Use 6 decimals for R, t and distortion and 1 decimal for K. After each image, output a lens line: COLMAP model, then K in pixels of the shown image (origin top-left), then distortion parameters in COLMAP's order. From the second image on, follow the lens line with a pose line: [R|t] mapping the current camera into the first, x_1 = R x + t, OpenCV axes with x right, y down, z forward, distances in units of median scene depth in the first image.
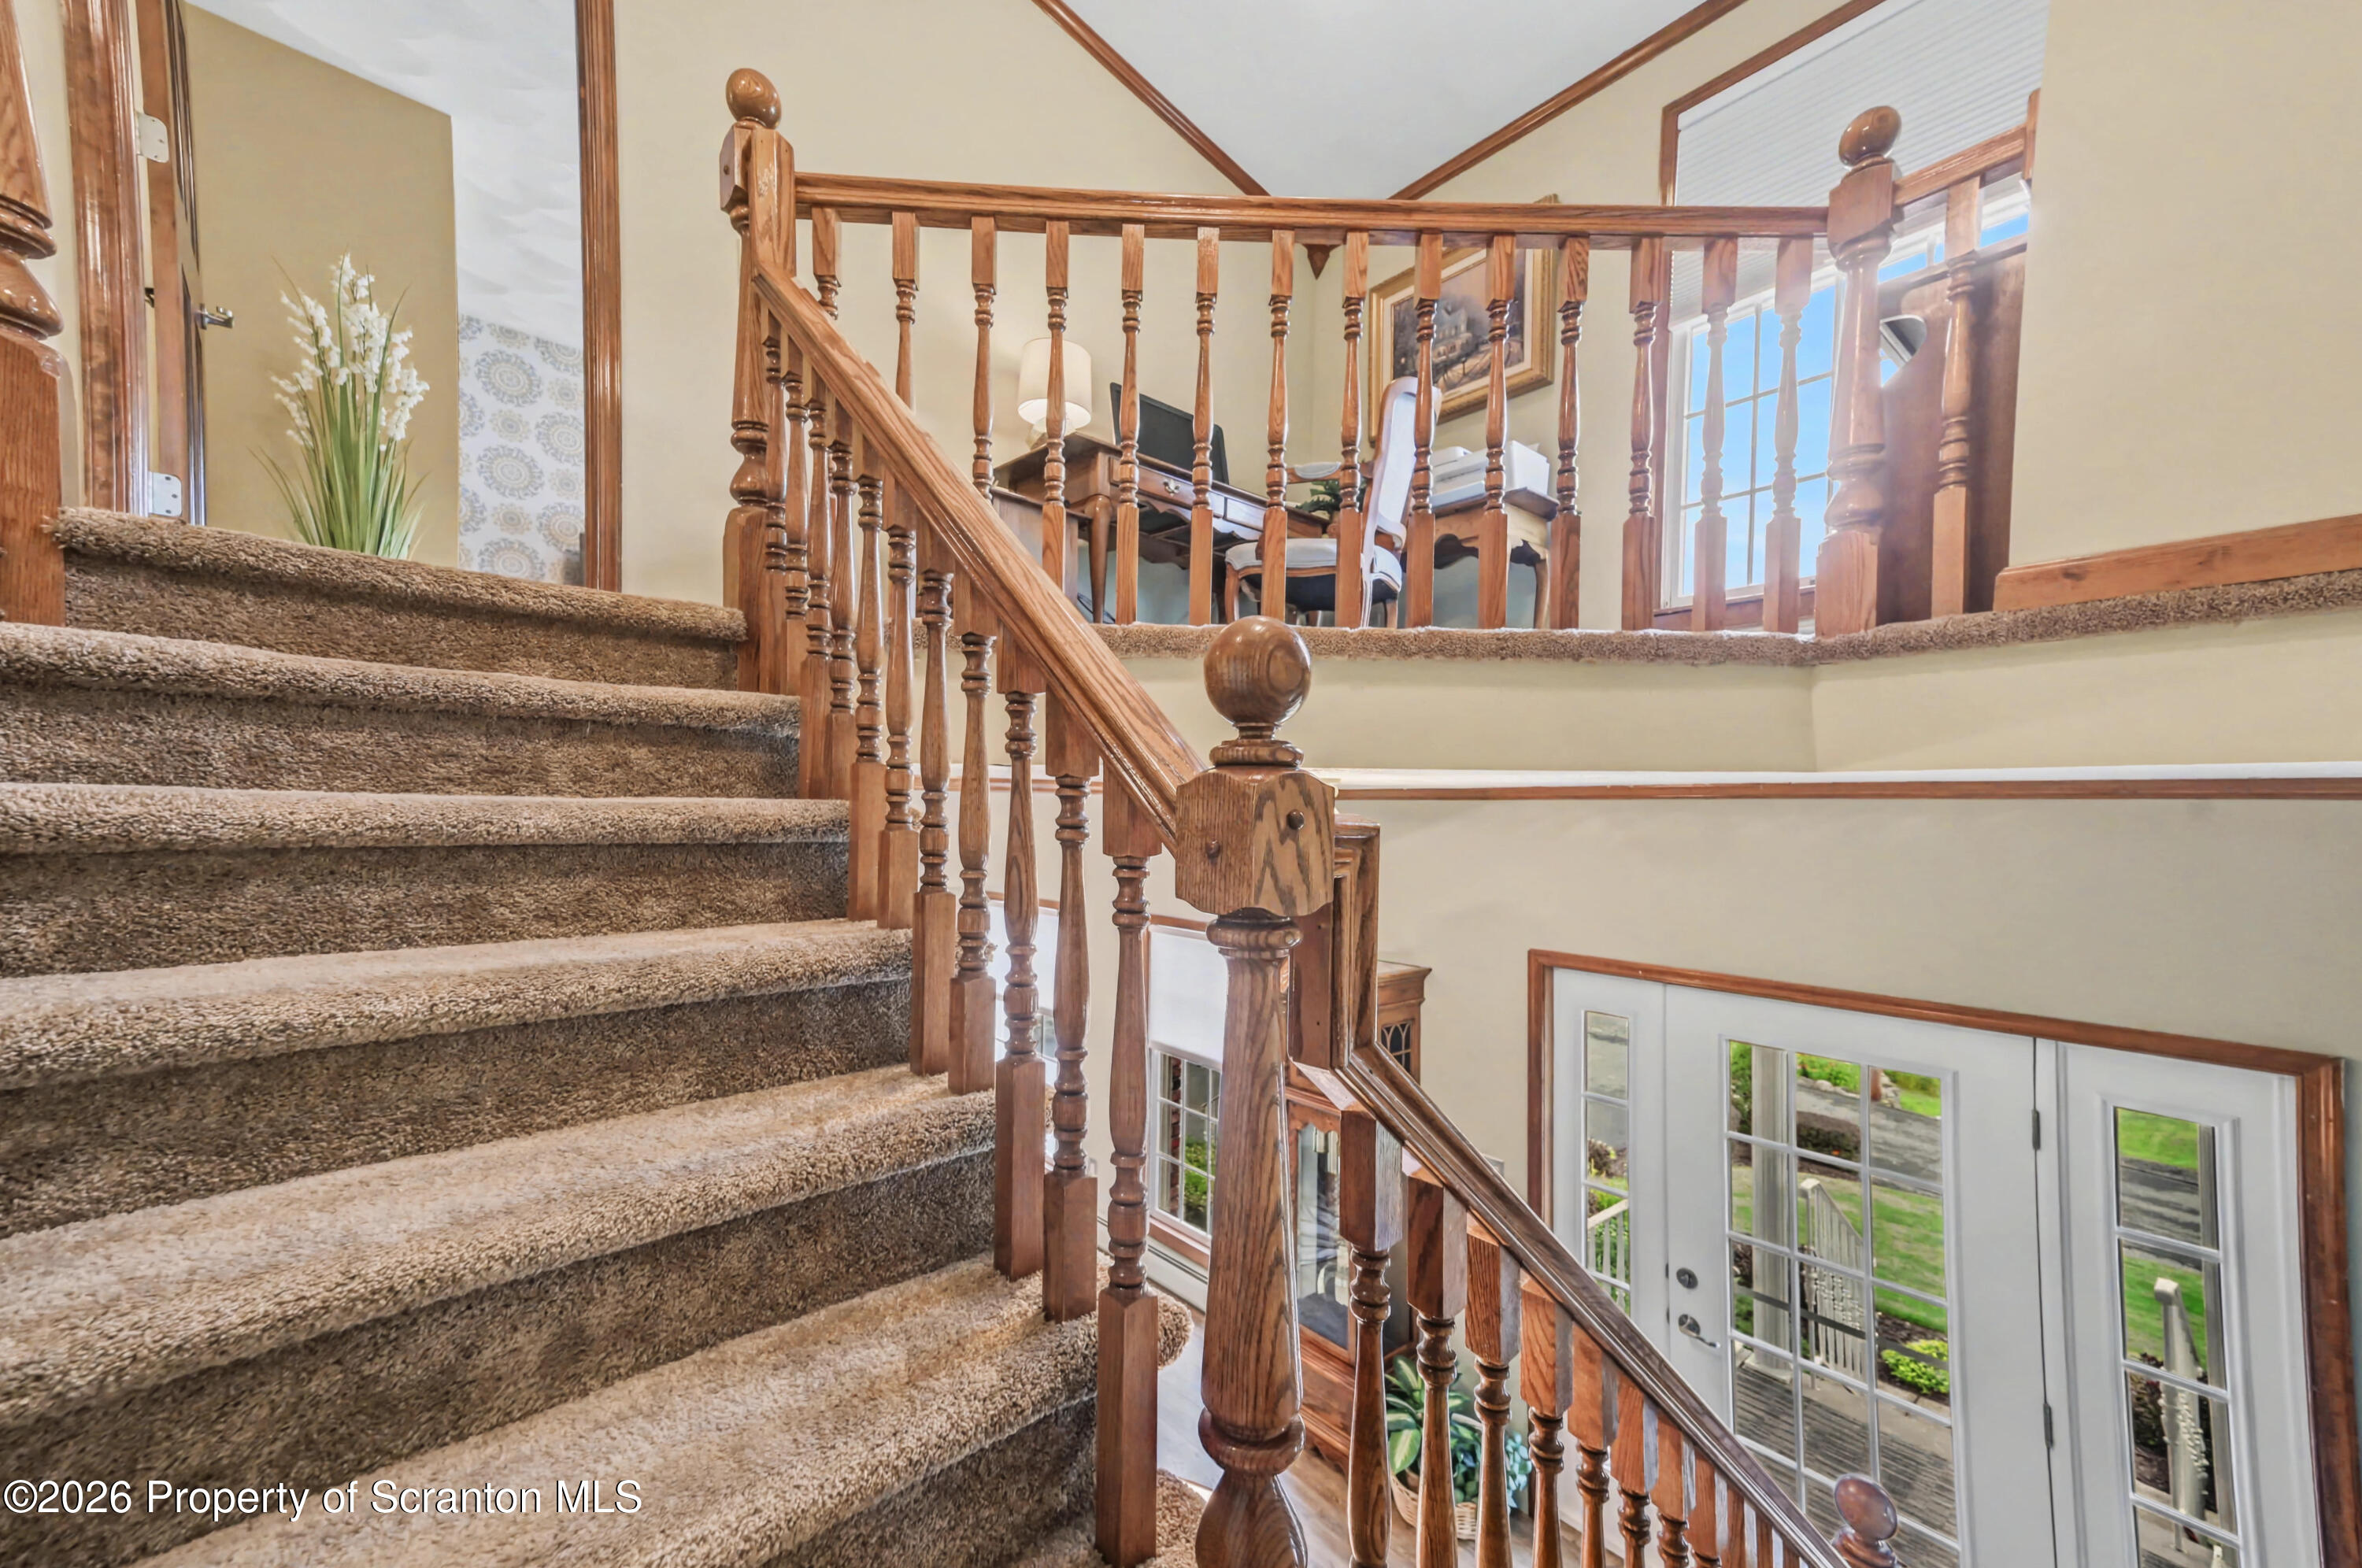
lens RADIAL K [[909.7, 0, 1189.3], [0, 909.7, 787.1], [0, 0, 1]] dist [0.053692, 0.000560]
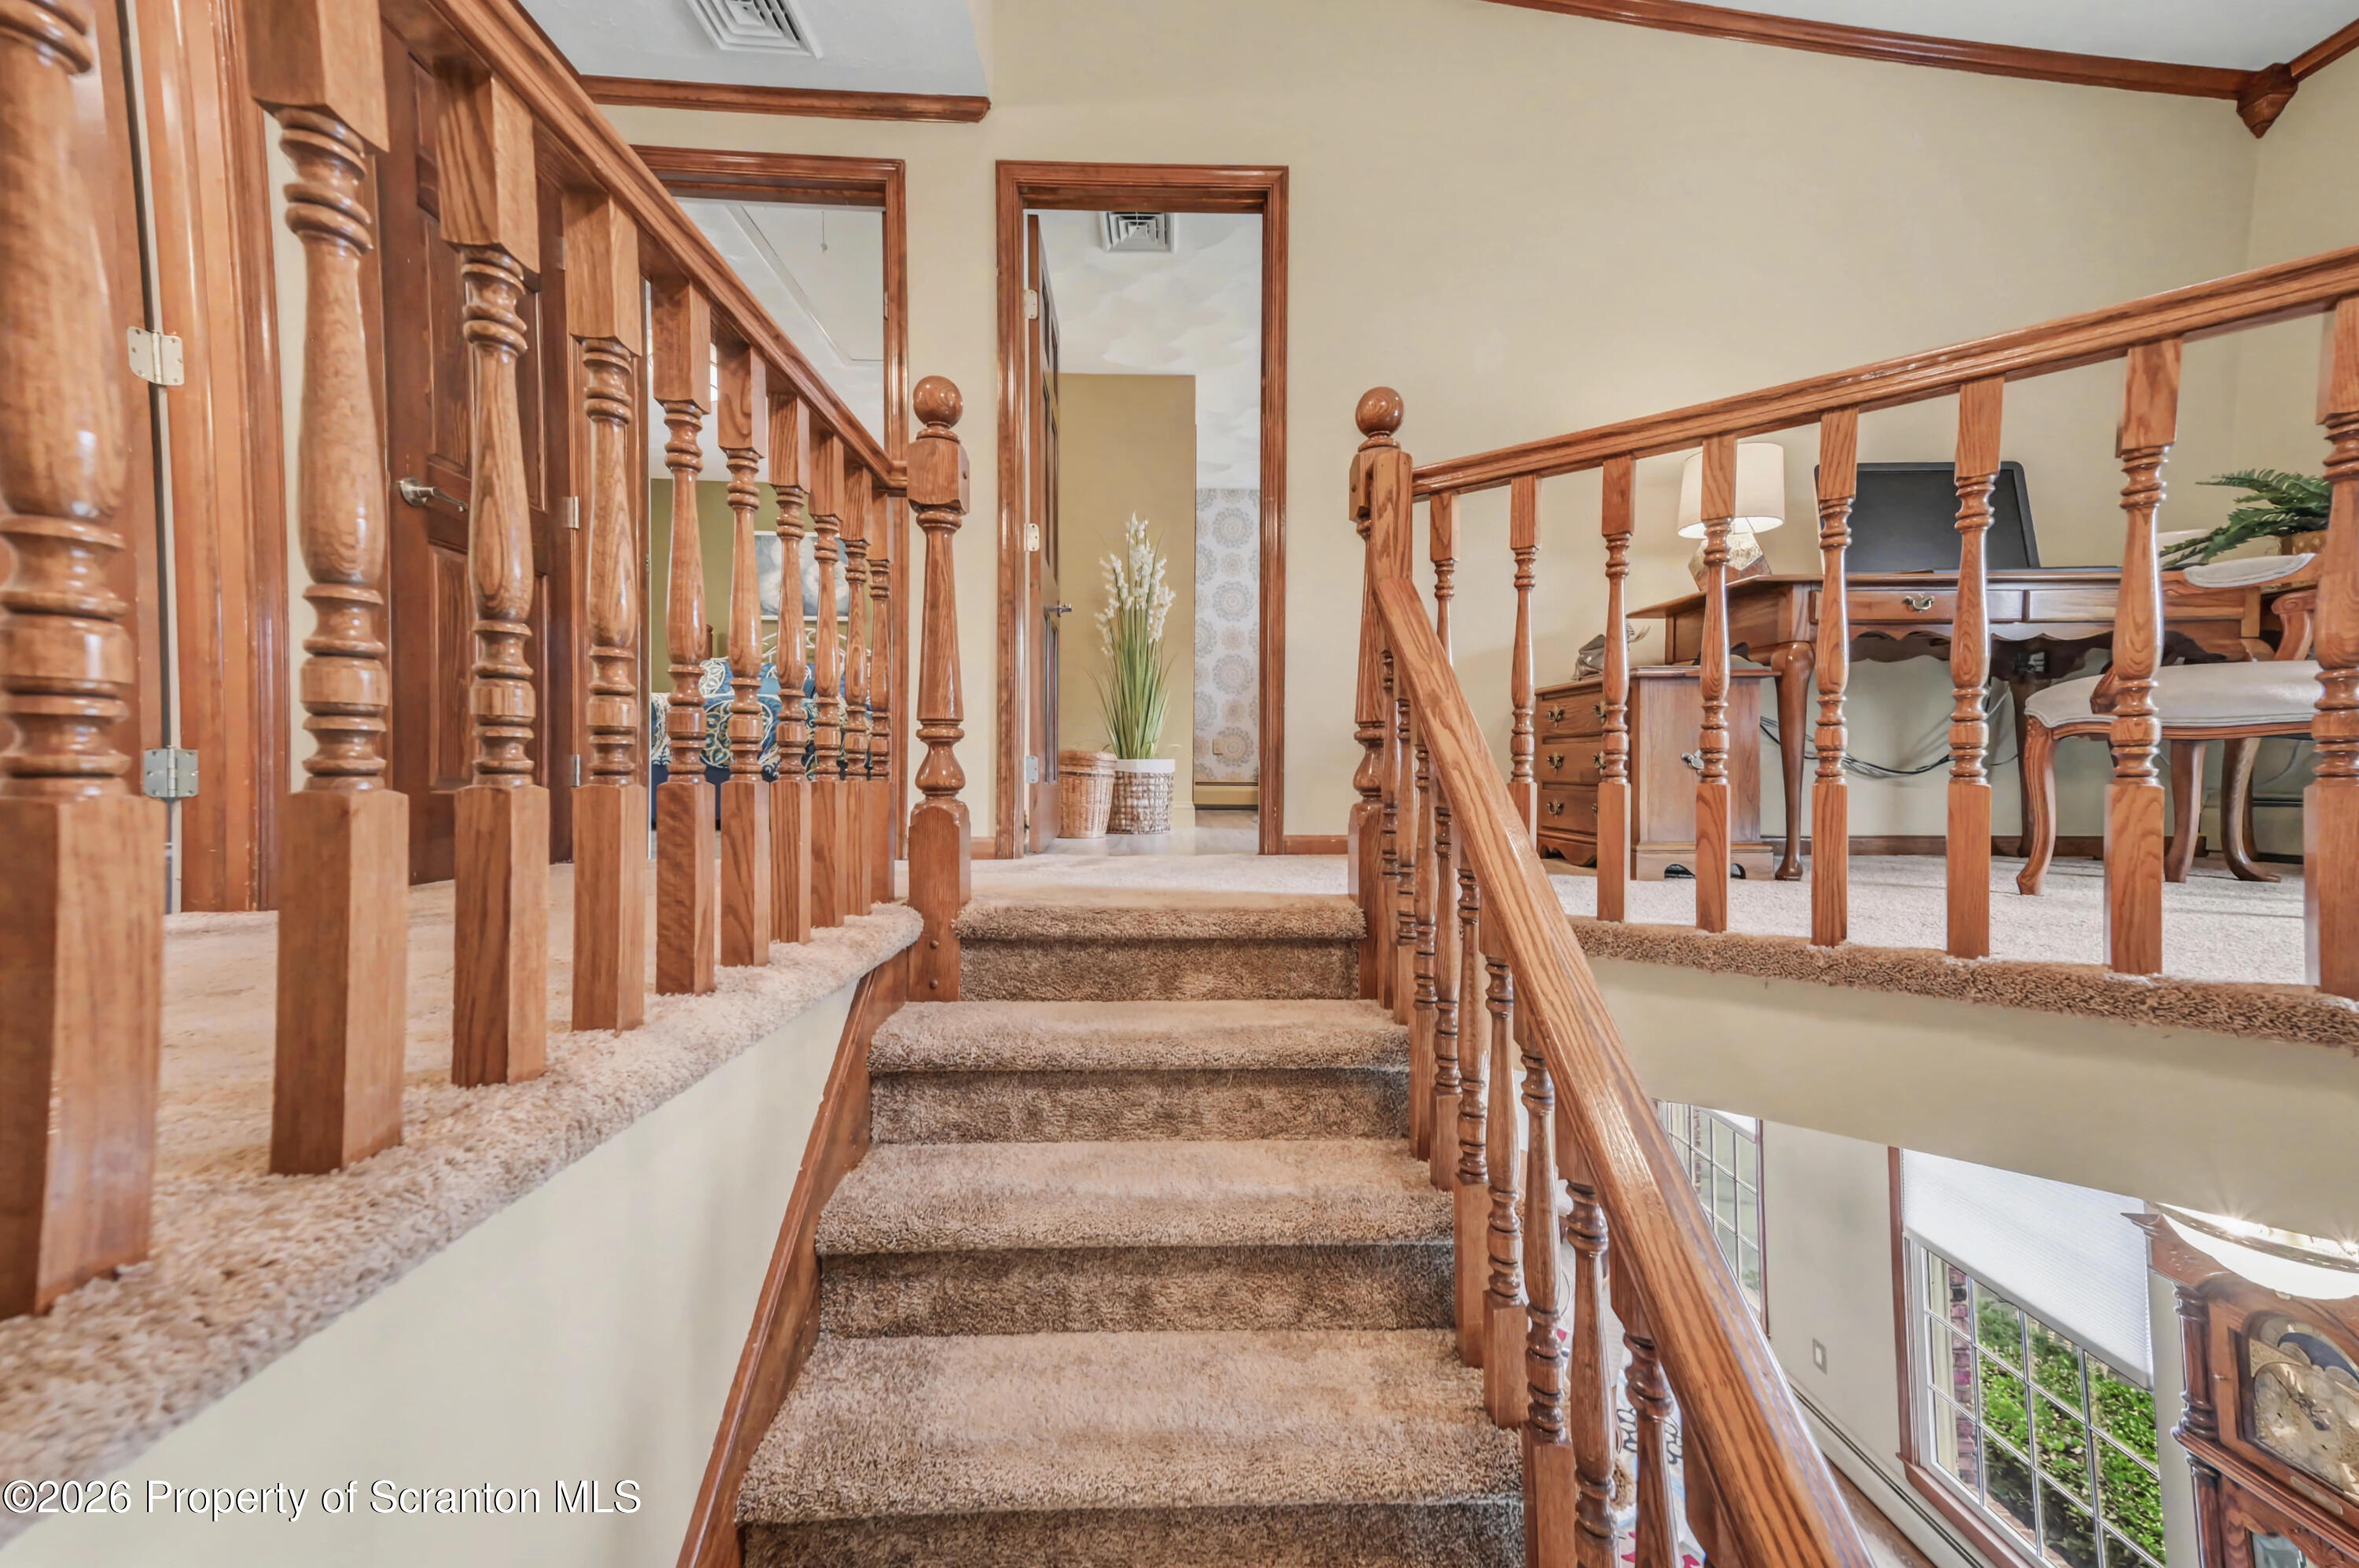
lens RADIAL K [[908.7, 0, 1187.8], [0, 908.7, 787.1], [0, 0, 1]] dist [0.053692, 0.000560]
pose [[0.772195, -0.010480, -0.635299, 0.010884], [0.008138, 0.999945, -0.006603, -0.313553], [0.635333, -0.000071, 0.772238, 0.093911]]
